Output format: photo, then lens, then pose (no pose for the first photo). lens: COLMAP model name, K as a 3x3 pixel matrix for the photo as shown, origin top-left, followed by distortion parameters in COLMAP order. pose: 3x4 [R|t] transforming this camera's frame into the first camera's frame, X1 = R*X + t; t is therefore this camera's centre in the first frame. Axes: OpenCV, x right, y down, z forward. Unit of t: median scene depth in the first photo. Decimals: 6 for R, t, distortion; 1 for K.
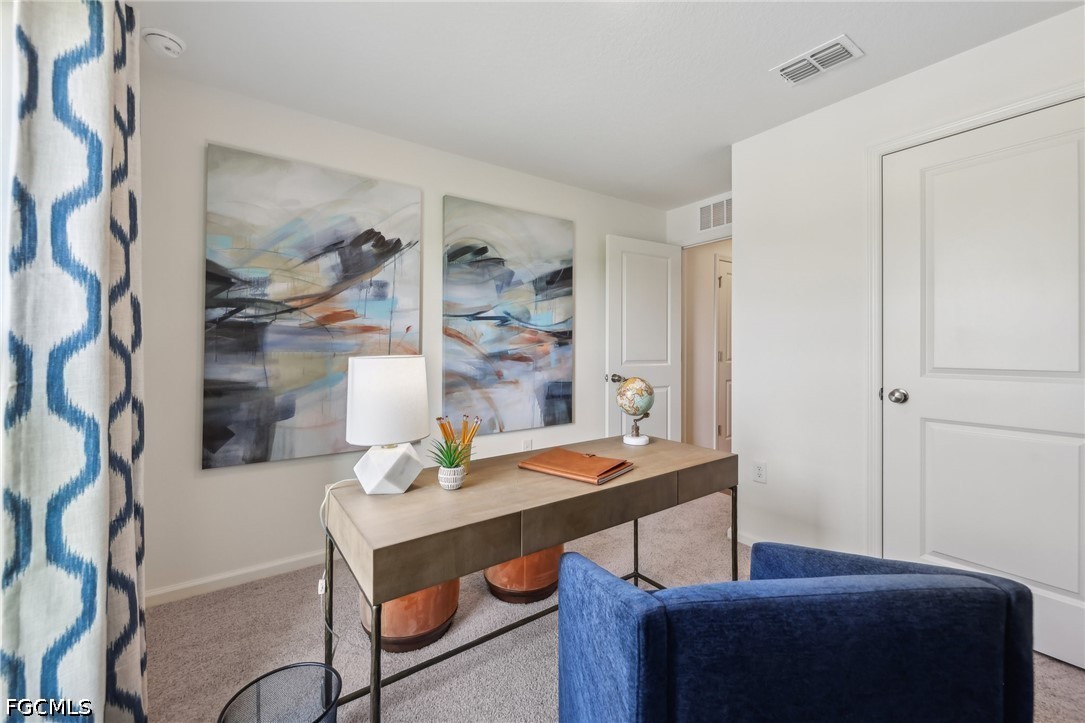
lens RADIAL K [[441.0, 0, 551.3], [0, 441.0, 345.0], [0, 0, 1]] dist [0.001865, -0.000332]
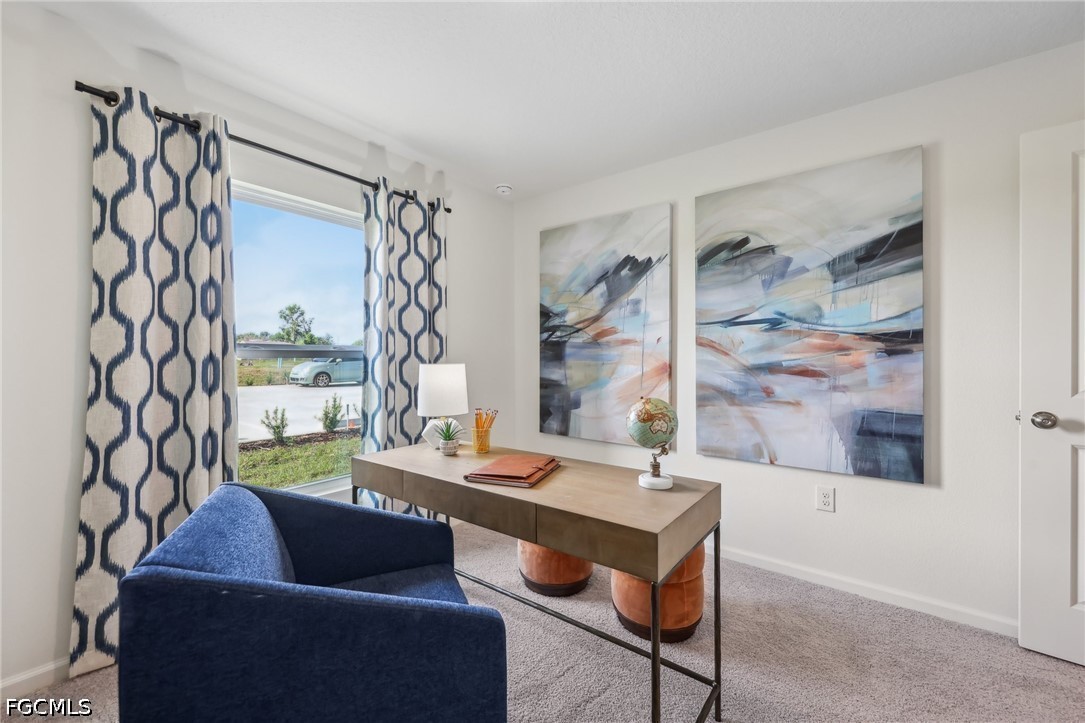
lens RADIAL K [[441.0, 0, 540.6], [0, 441.0, 362.1], [0, 0, 1]] dist [0.001865, -0.000332]
pose [[0.274427, 0.010096, -0.961555, 0.615400], [0.006823, 0.999899, 0.012446, 0.001088], [0.961584, -0.009976, 0.274331, 0.437767]]
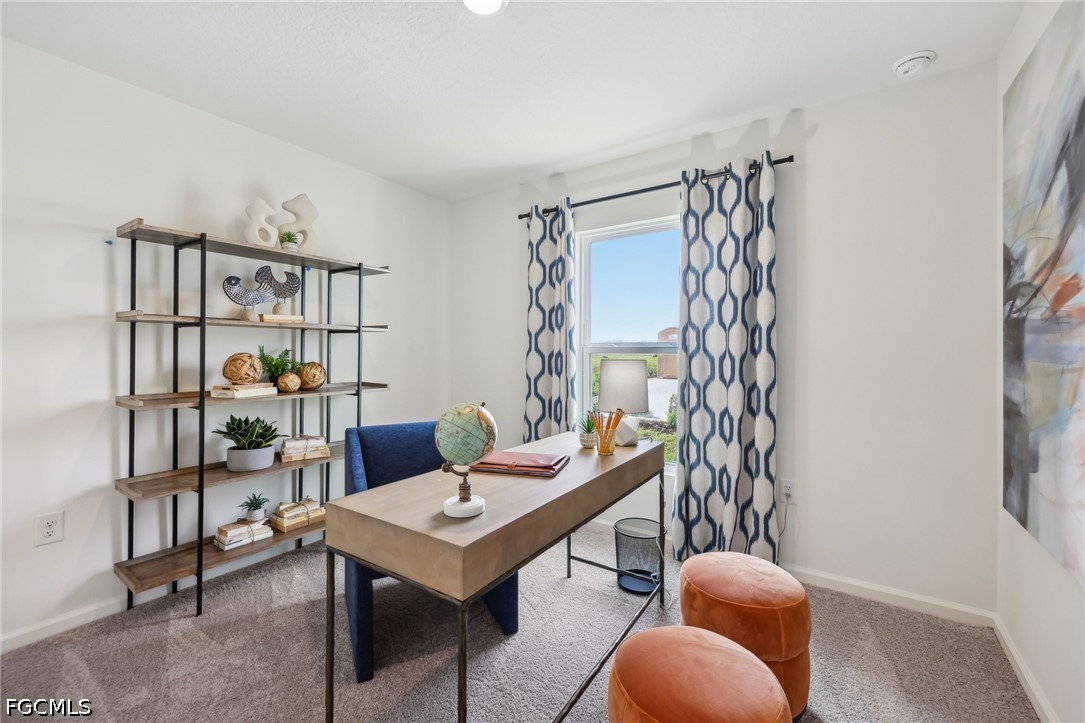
lens RADIAL K [[441.0, 0, 541.1], [0, 441.0, 353.7], [0, 0, 1]] dist [0.001865, -0.000332]
pose [[-0.941049, 0.000353, -0.338271, 0.212936], [0.000610, 1.000000, -0.000653, 0.003404], [0.338271, -0.000821, -0.941048, 1.157044]]
